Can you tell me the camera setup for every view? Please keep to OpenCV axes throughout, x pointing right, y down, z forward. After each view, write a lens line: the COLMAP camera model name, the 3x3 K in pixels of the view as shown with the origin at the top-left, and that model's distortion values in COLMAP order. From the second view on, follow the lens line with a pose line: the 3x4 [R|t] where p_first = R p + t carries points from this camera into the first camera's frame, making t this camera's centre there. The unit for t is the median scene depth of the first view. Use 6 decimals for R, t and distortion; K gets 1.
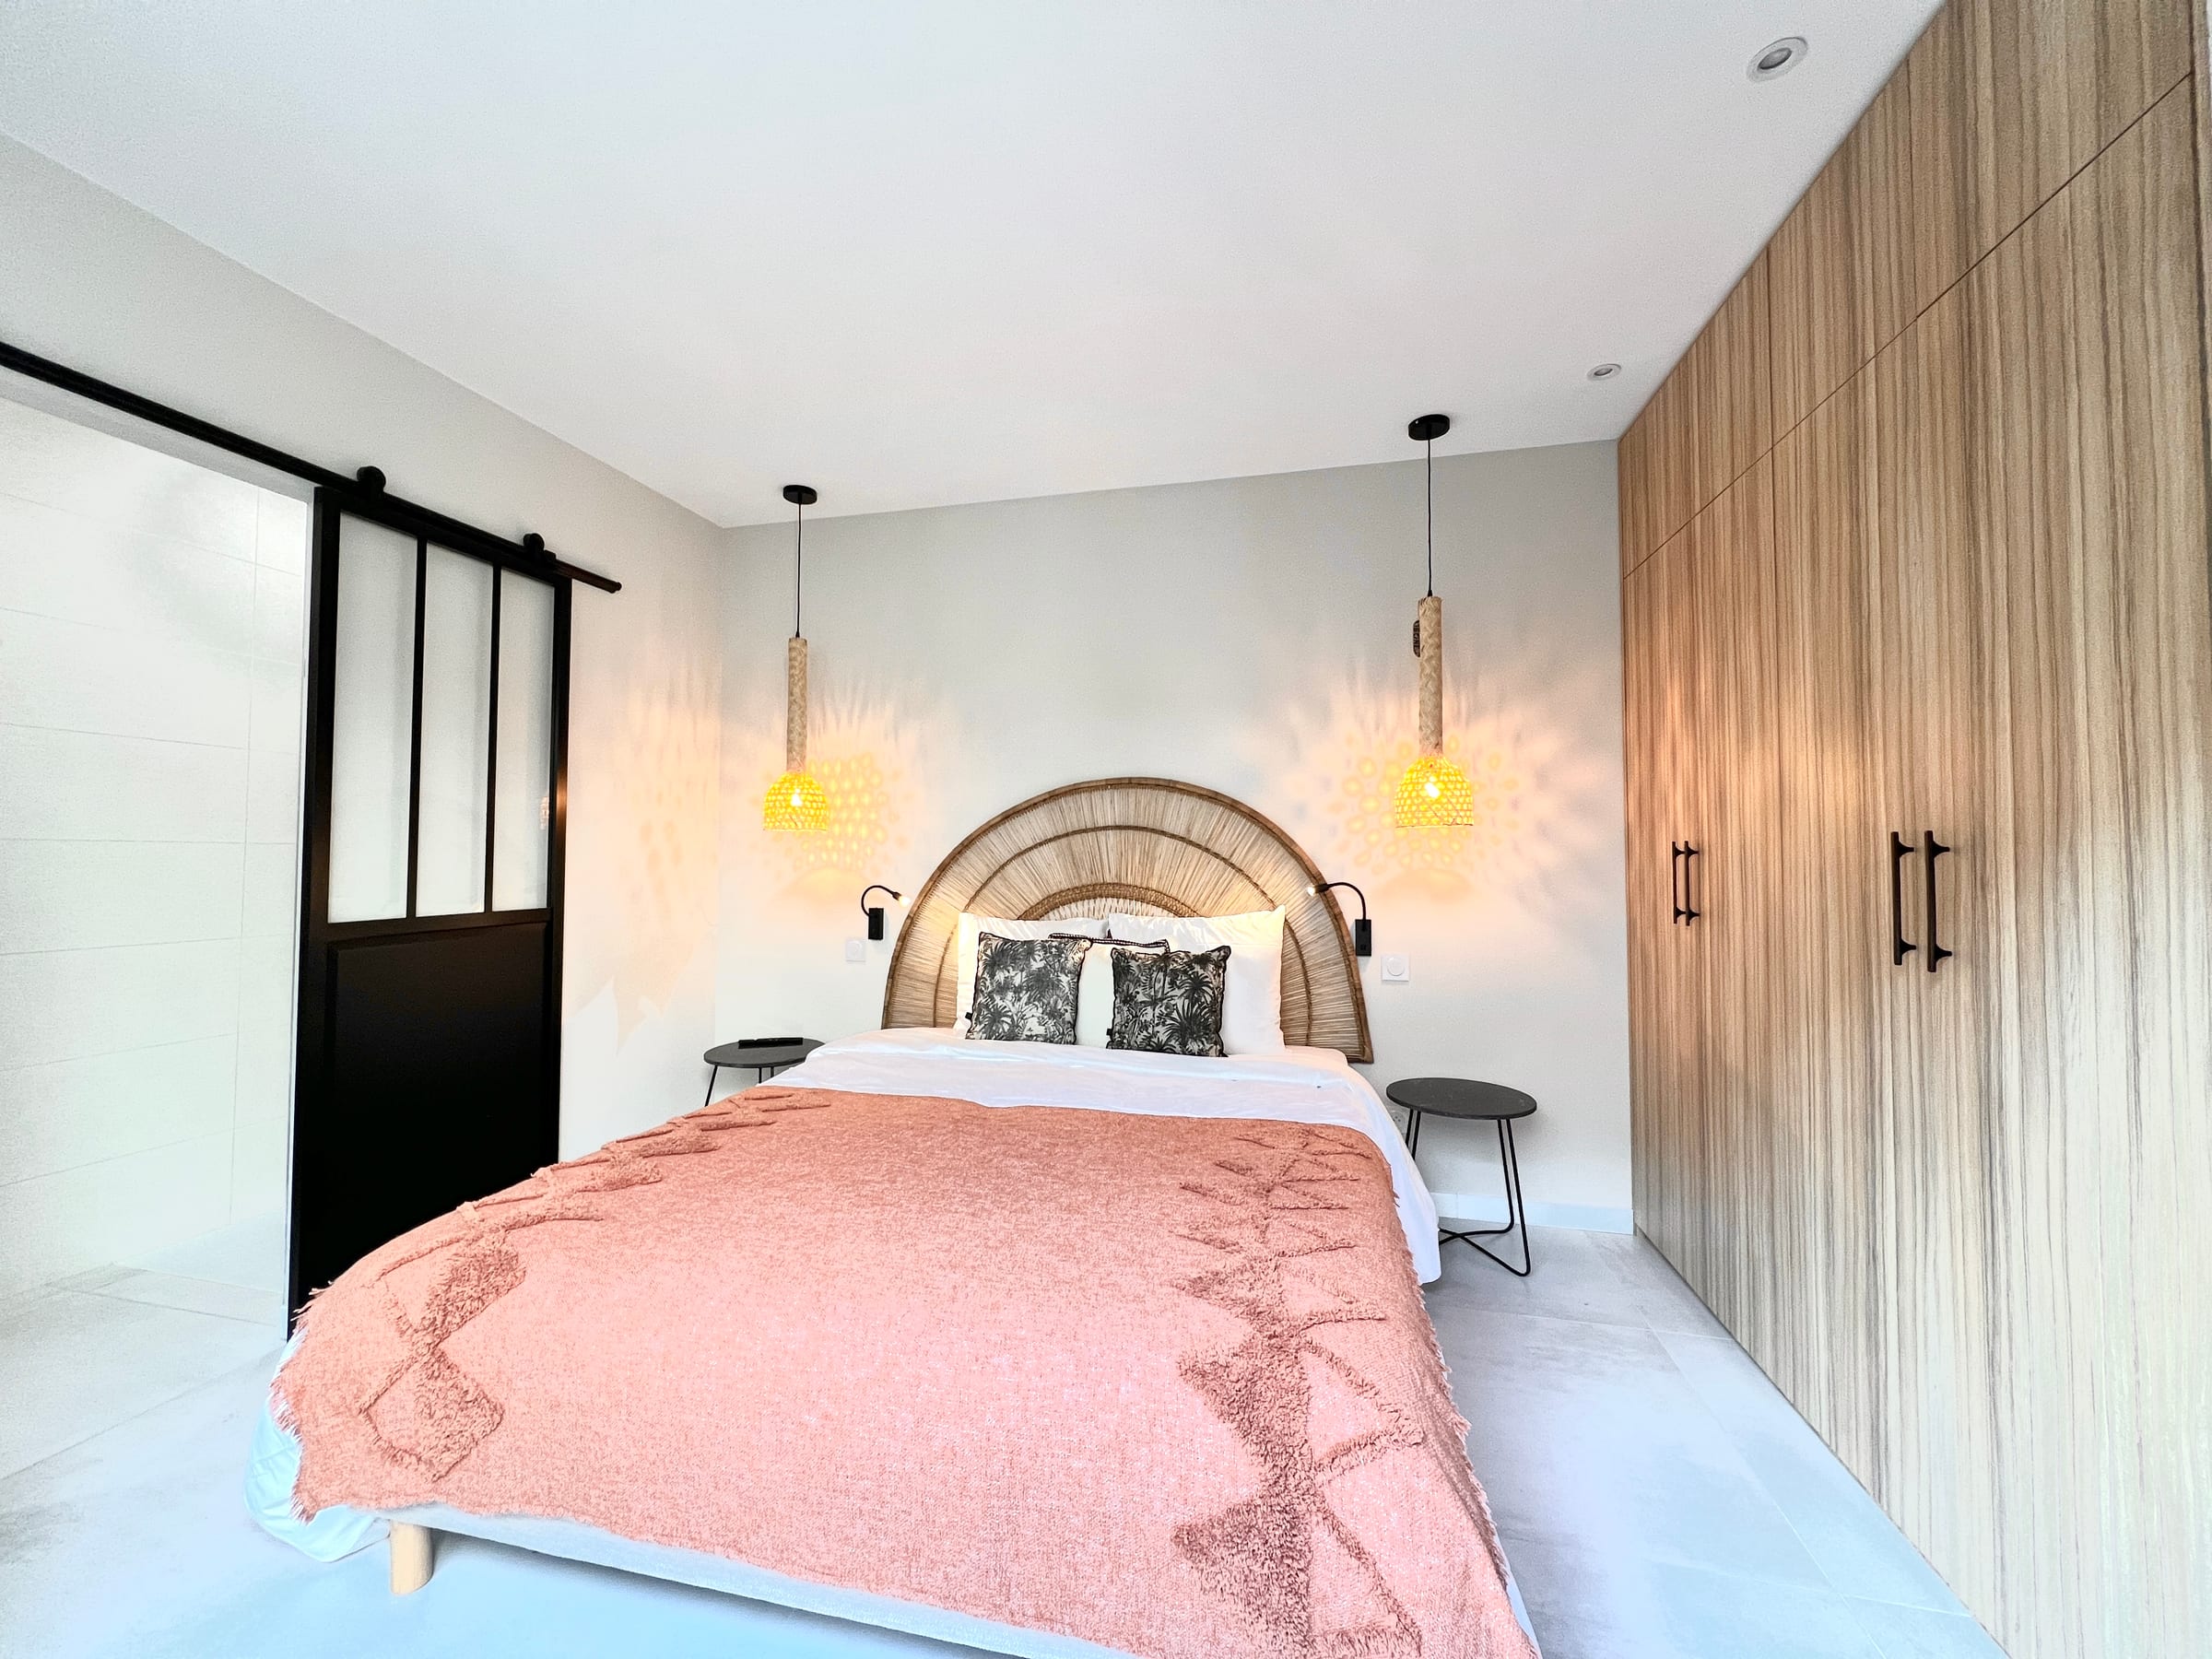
lens RADIAL K [[883.3, 0, 1106.0], [0, 883.3, 829.5], [0, 0, 1]] dist [-0.001678, -0.000169]
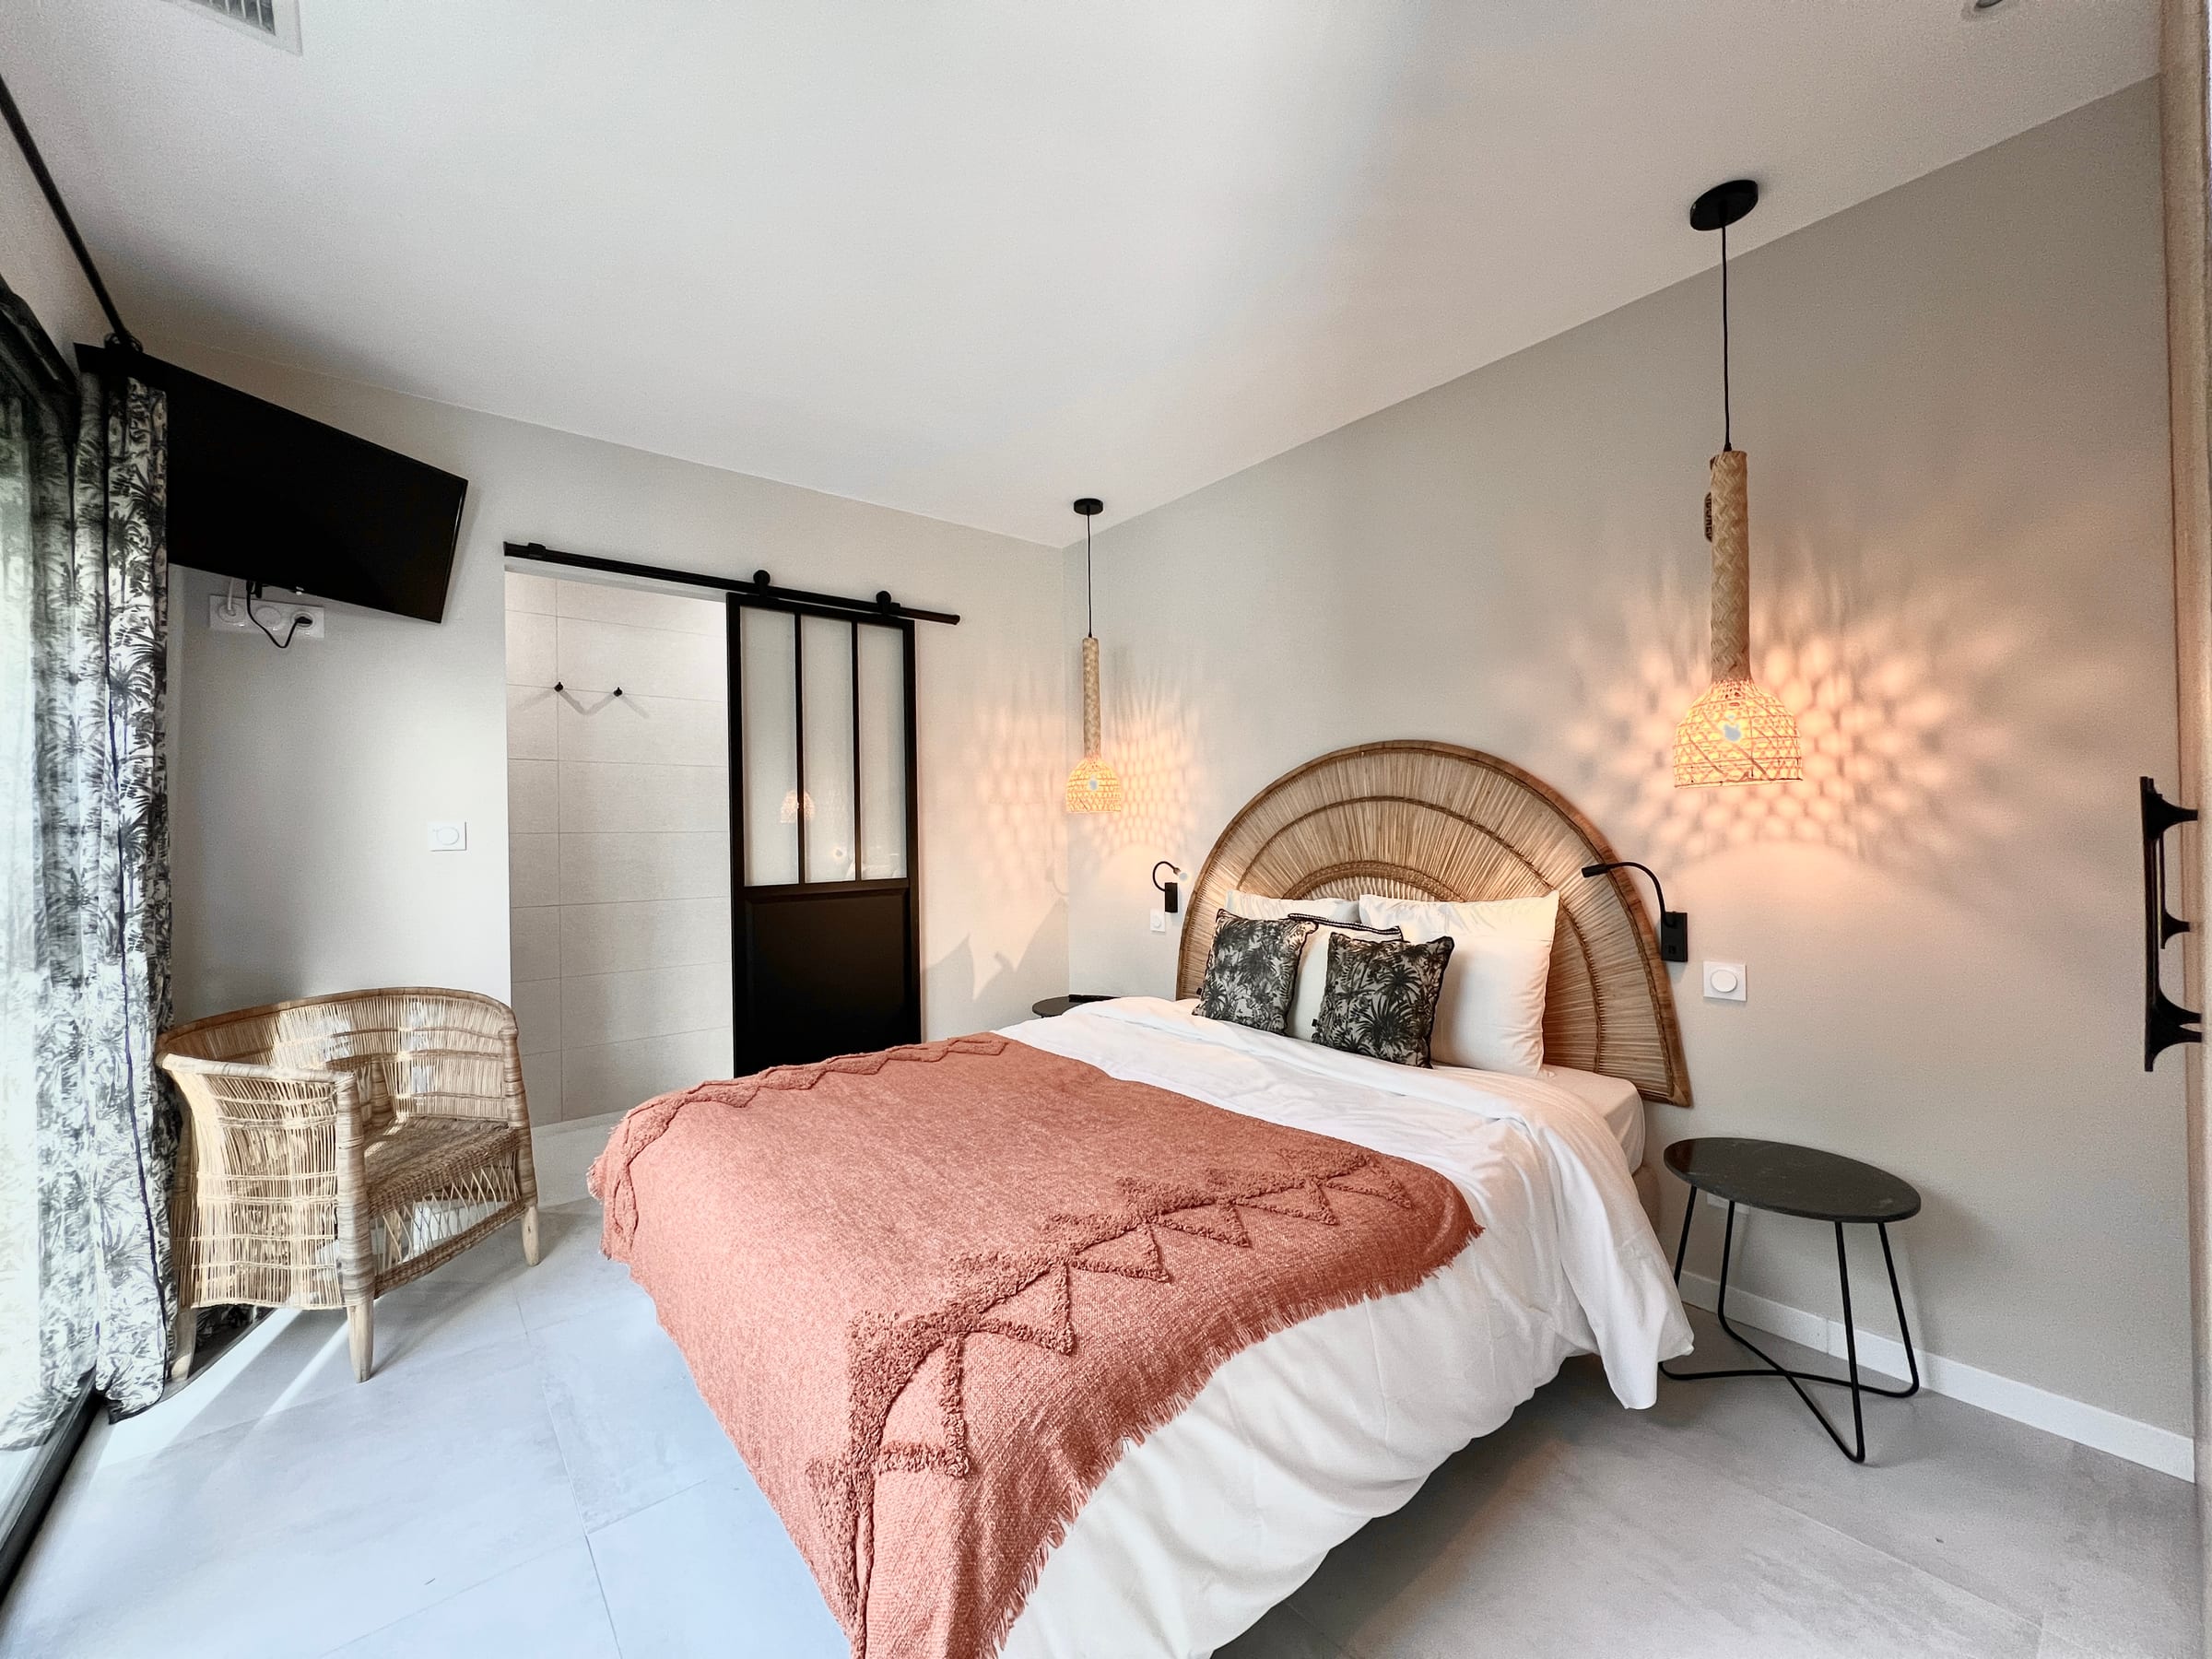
lens RADIAL K [[883.3, 0, 1106.0], [0, 883.3, 829.5], [0, 0, 1]] dist [-0.001678, -0.000169]
pose [[0.798939, -0.015851, -0.601203, 0.370320], [0.035495, 0.999153, 0.020826, 0.000713], [0.600364, -0.037978, 0.798825, 0.134919]]
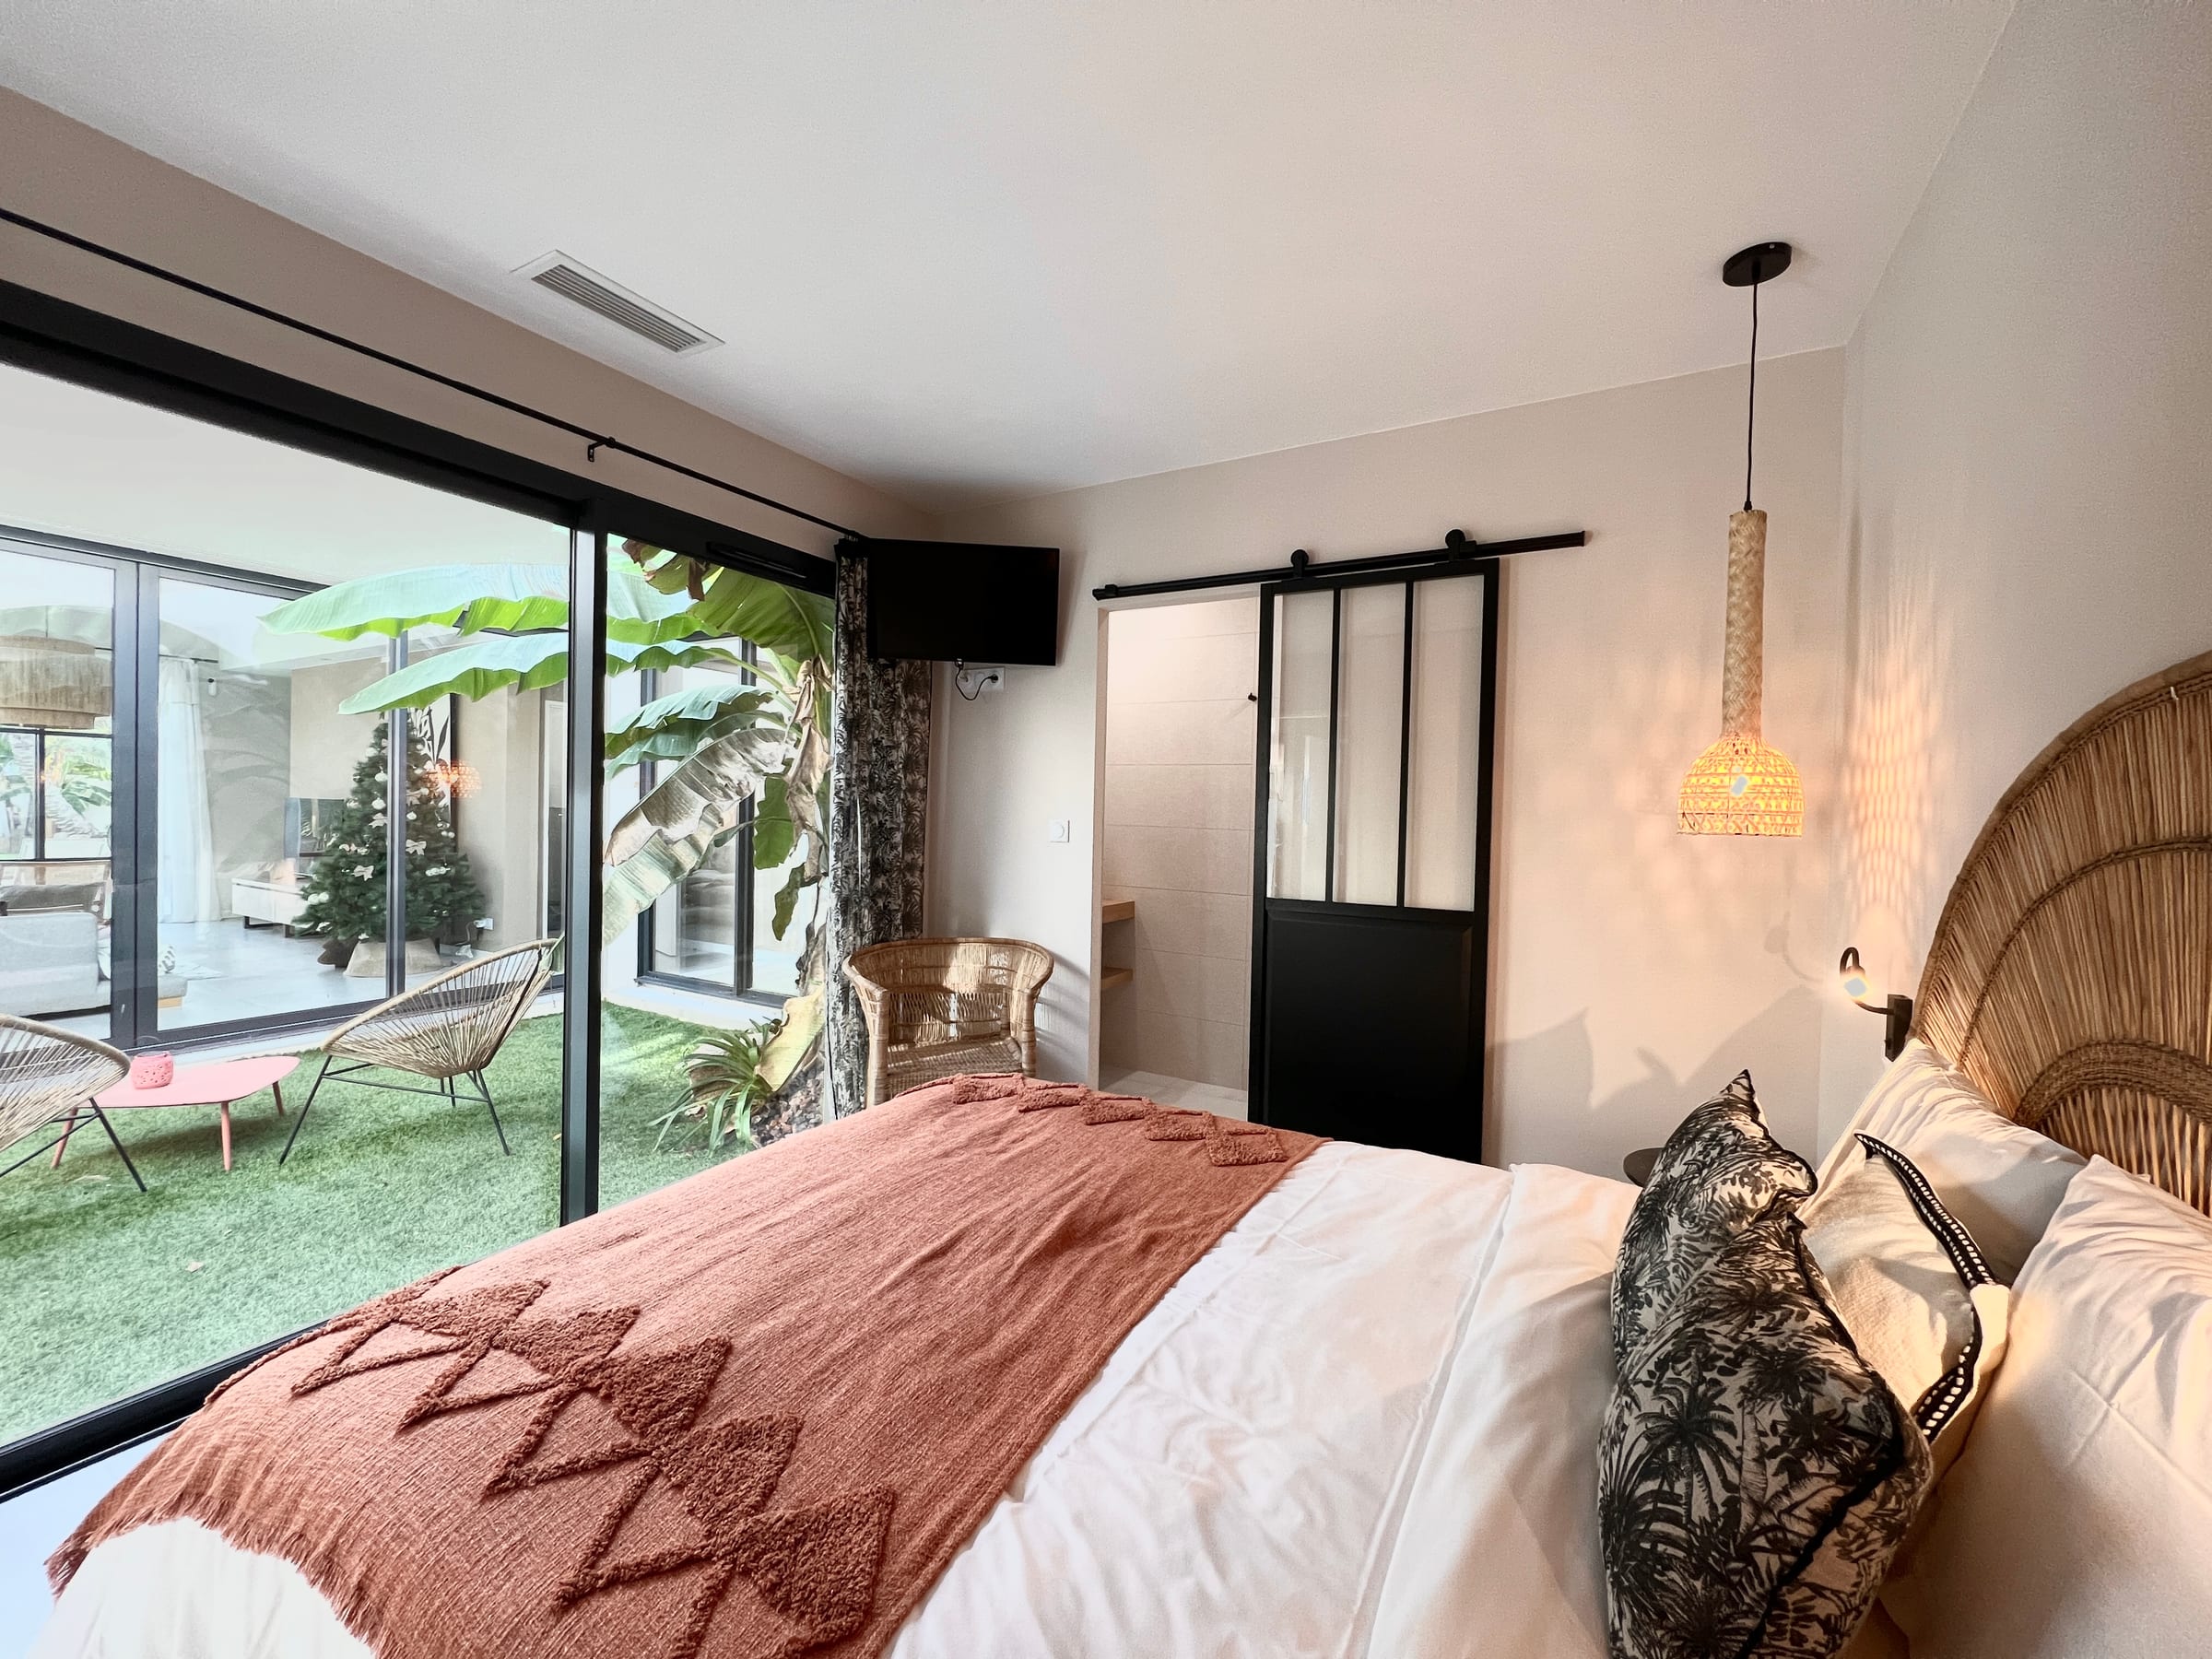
lens RADIAL K [[883.3, 0, 1106.0], [0, 883.3, 829.5], [0, 0, 1]] dist [-0.001678, -0.000169]
pose [[-0.275887, 0.011612, -0.961120, 0.388800], [0.003869, 0.999932, 0.010970, -0.012101], [0.961182, -0.000692, -0.275913, 0.845285]]
